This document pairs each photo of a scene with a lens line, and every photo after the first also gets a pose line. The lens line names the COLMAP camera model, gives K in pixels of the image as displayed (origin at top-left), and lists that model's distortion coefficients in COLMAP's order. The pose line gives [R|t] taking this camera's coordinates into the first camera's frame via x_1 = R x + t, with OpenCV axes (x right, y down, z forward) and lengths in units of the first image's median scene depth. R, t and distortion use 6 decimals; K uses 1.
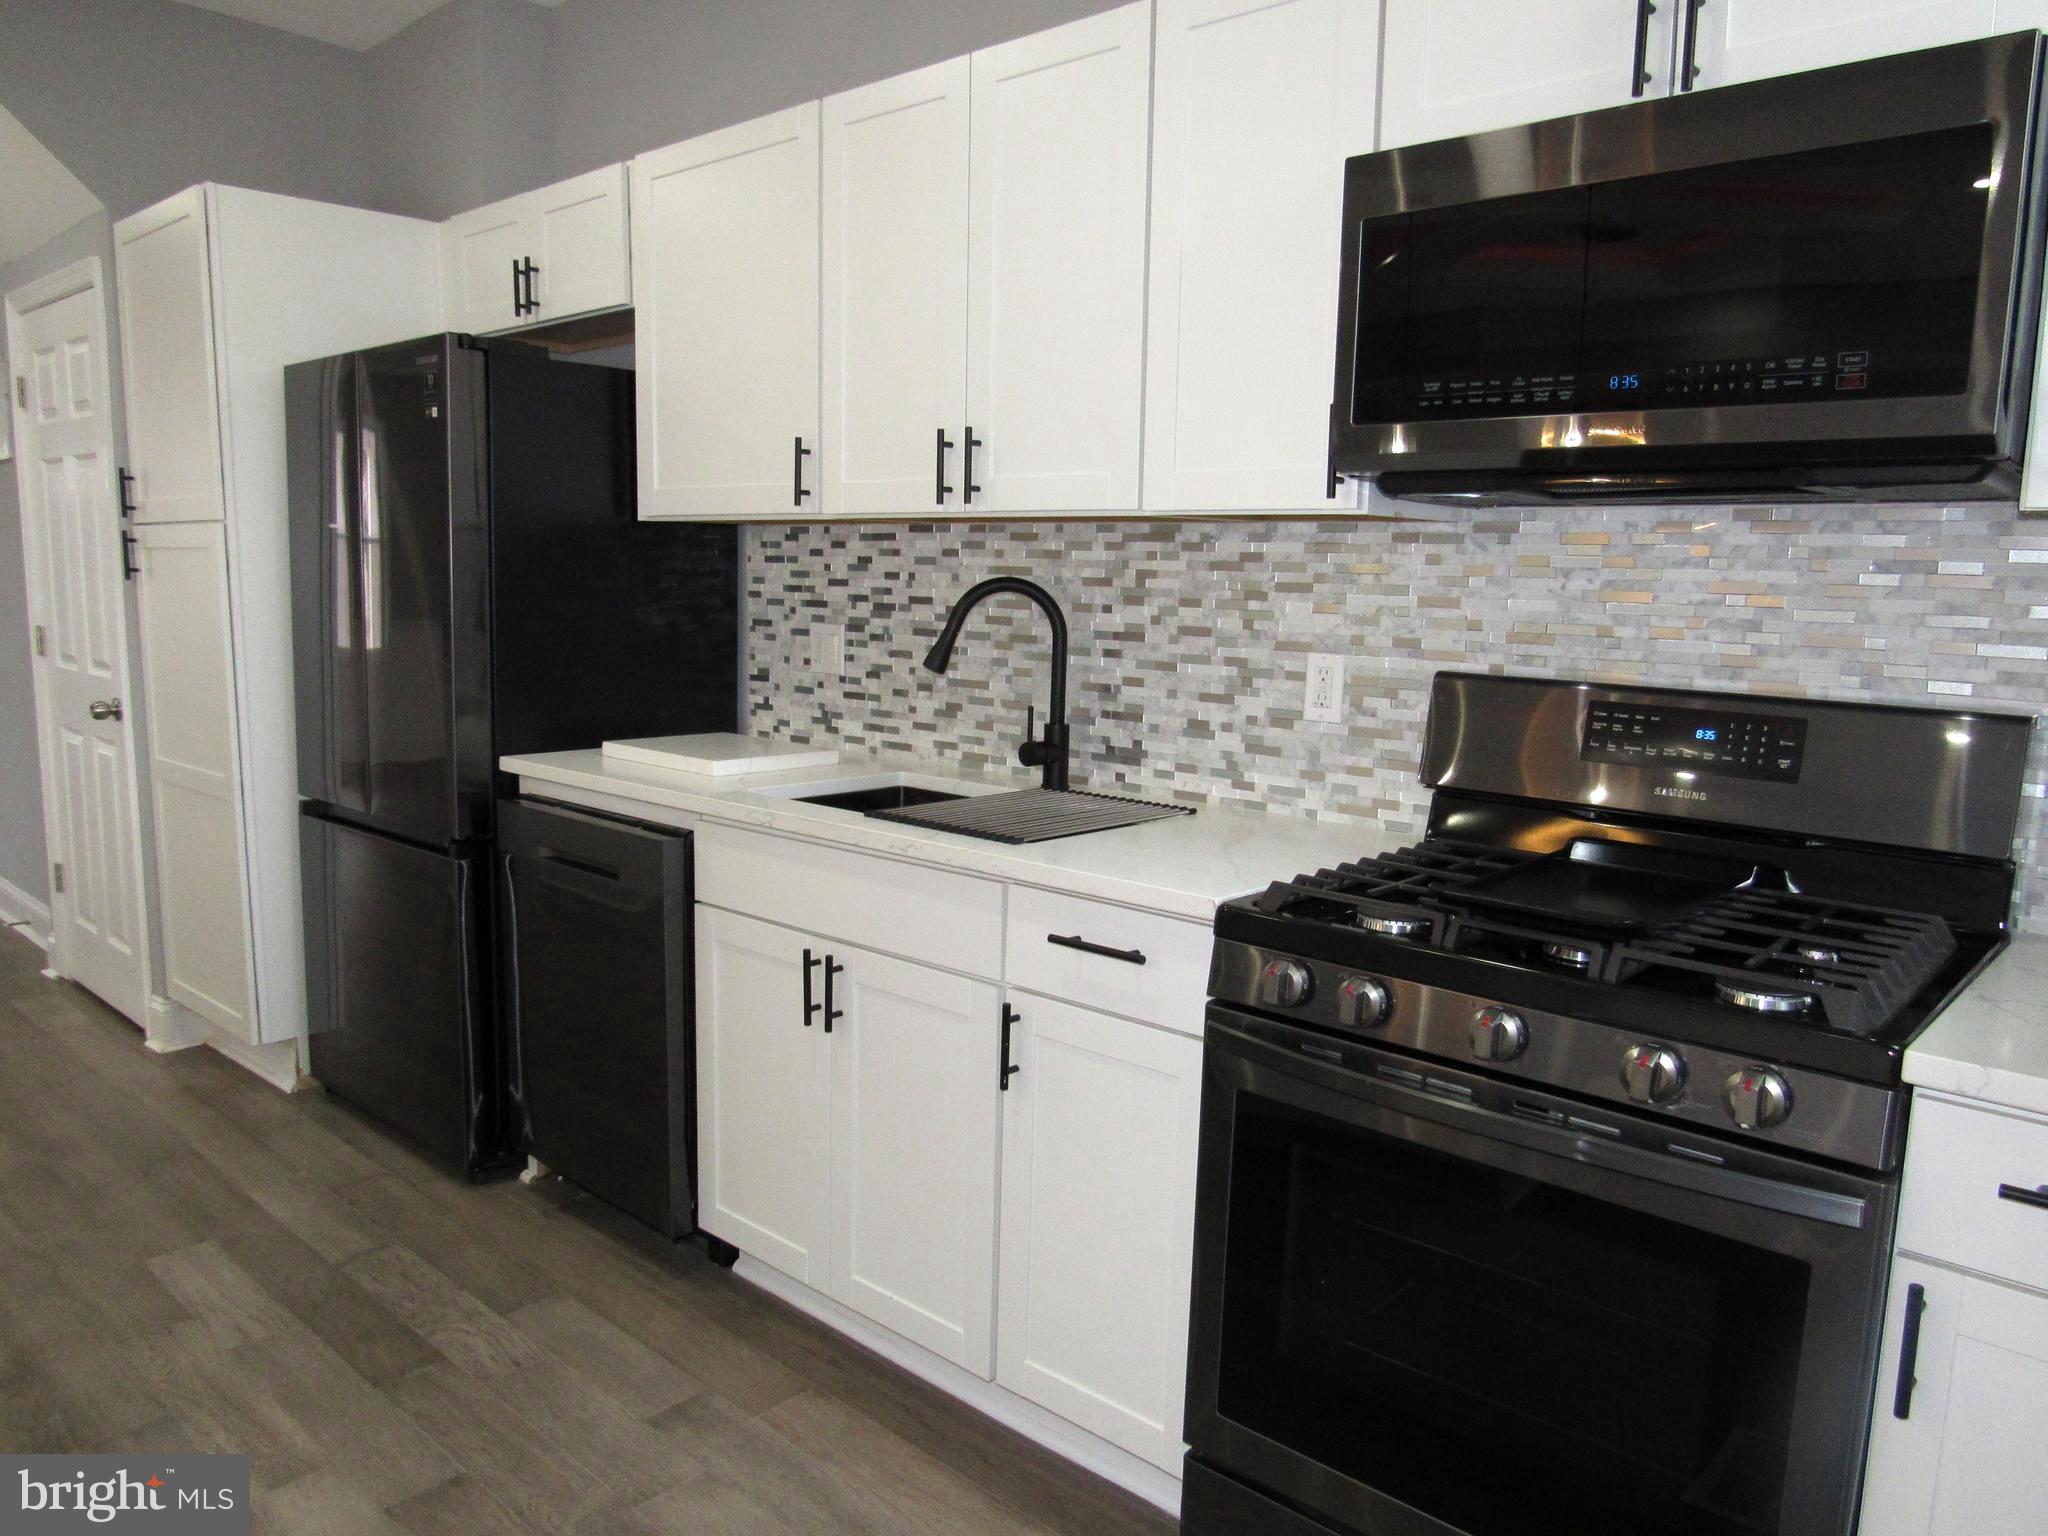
lens RADIAL K [[1474.1, 0, 1016.7], [0, 1474.1, 774.9], [0, 0, 1]] dist [-0.027613, 0.012736]
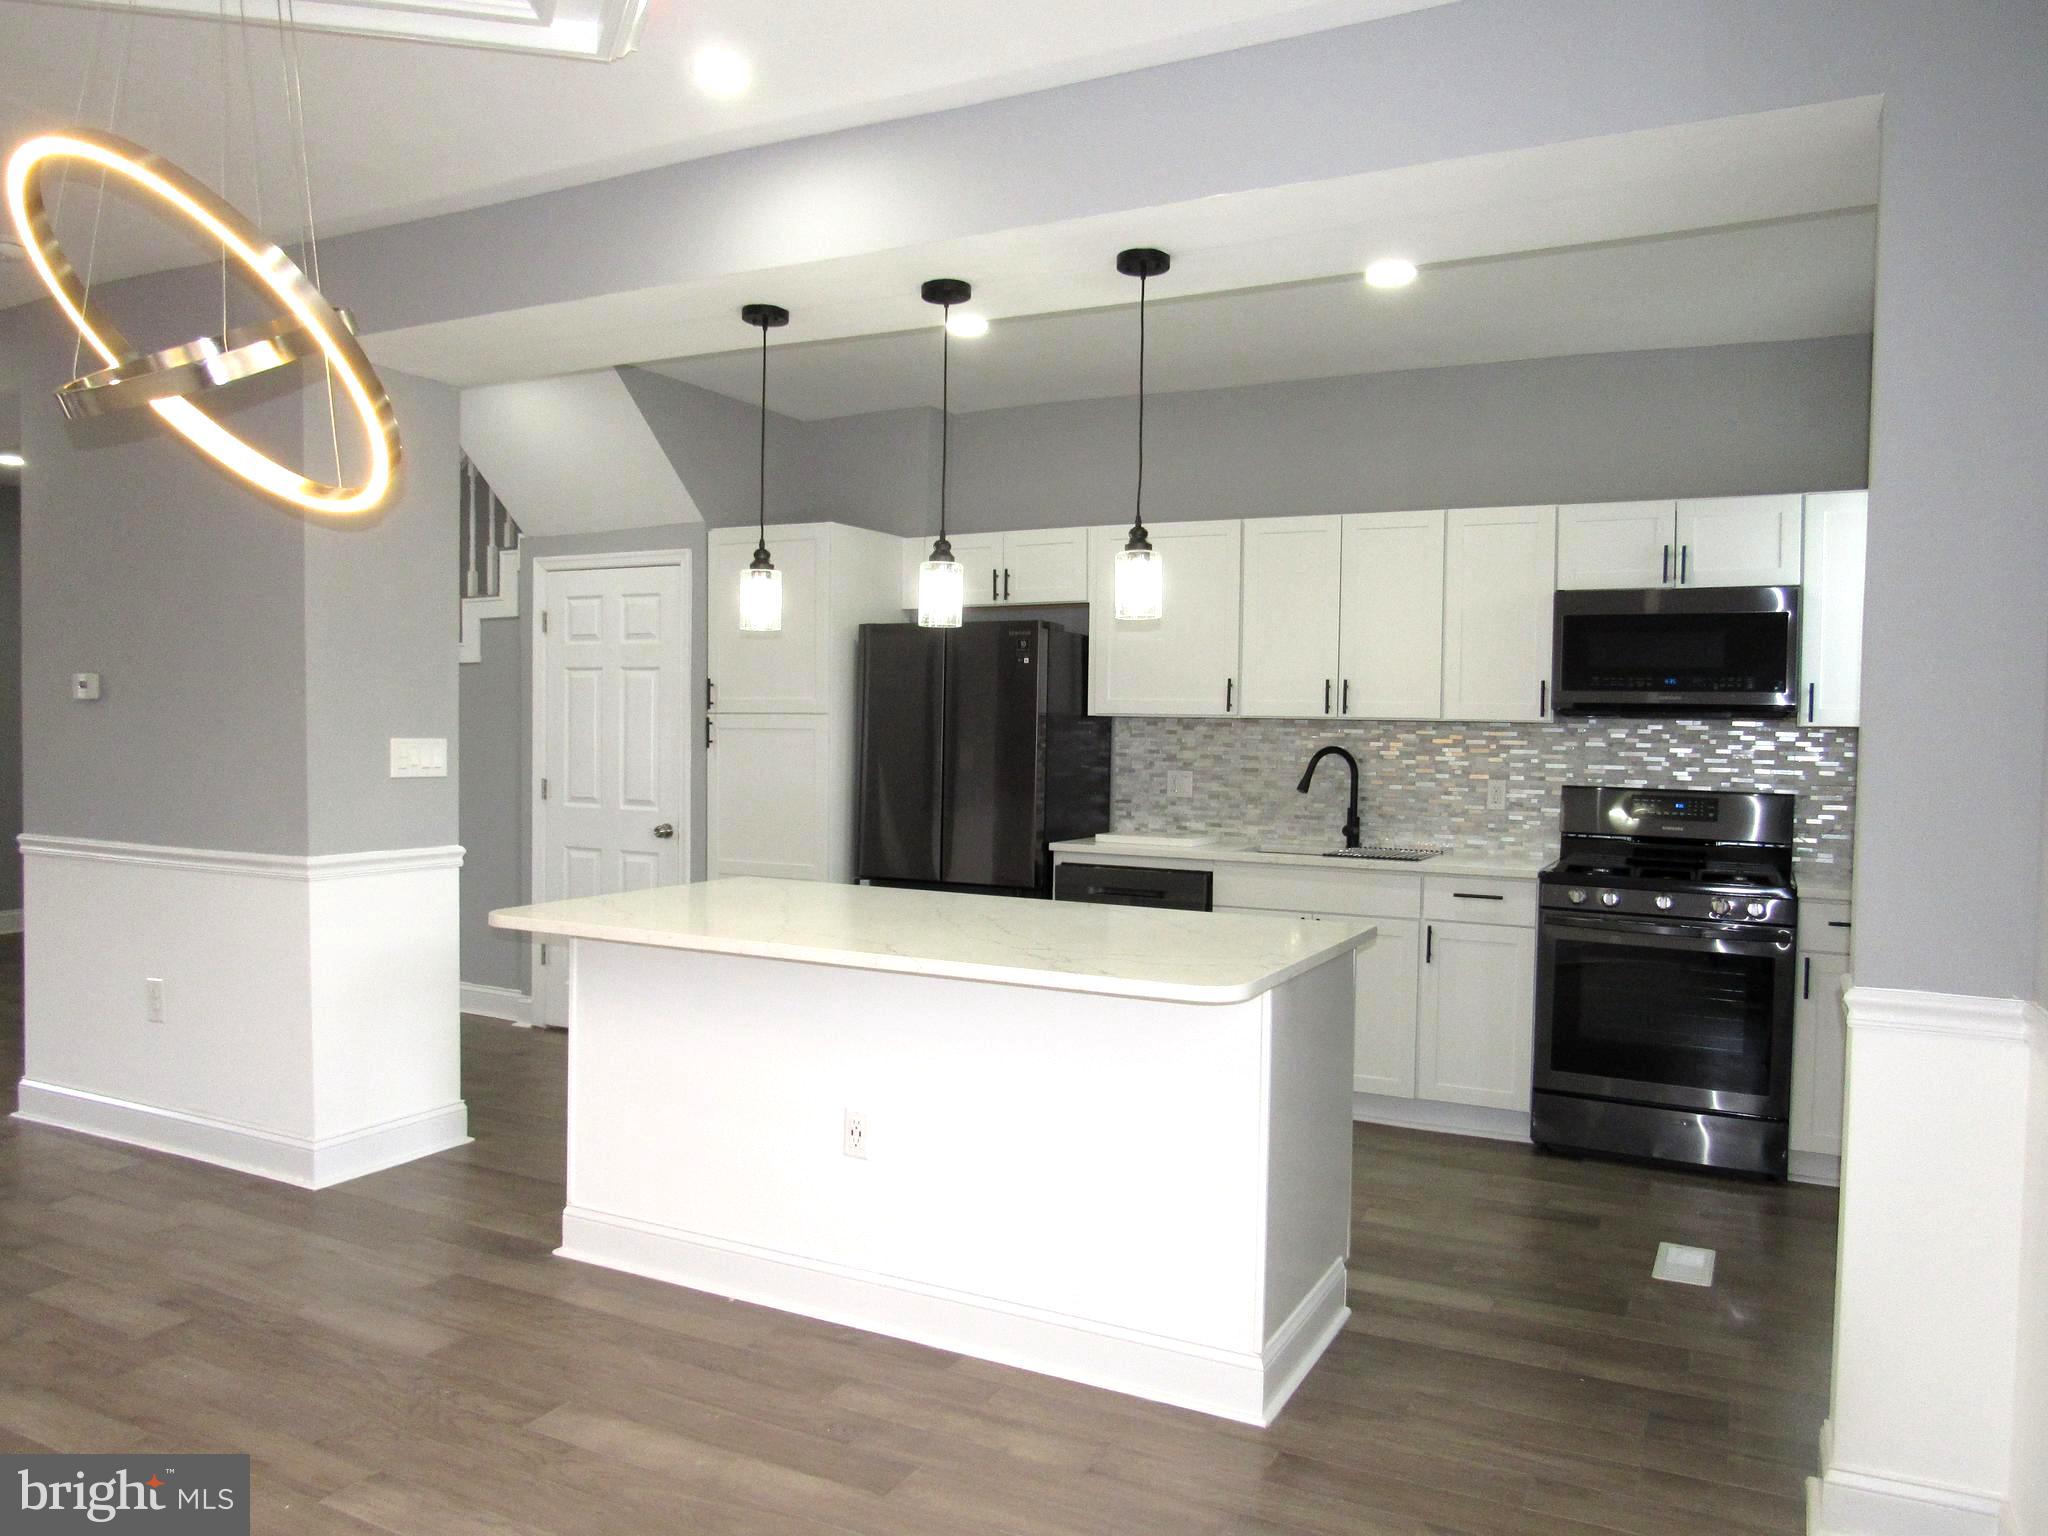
lens RADIAL K [[1474.1, 0, 1027.9], [0, 1474.1, 774.2], [0, 0, 1]] dist [-0.027613, 0.012736]
pose [[0.962515, -0.010892, 0.271010, -0.849982], [0.038907, 0.994405, -0.098212, 0.079986], [-0.268424, 0.105075, 0.957553, -0.754057]]
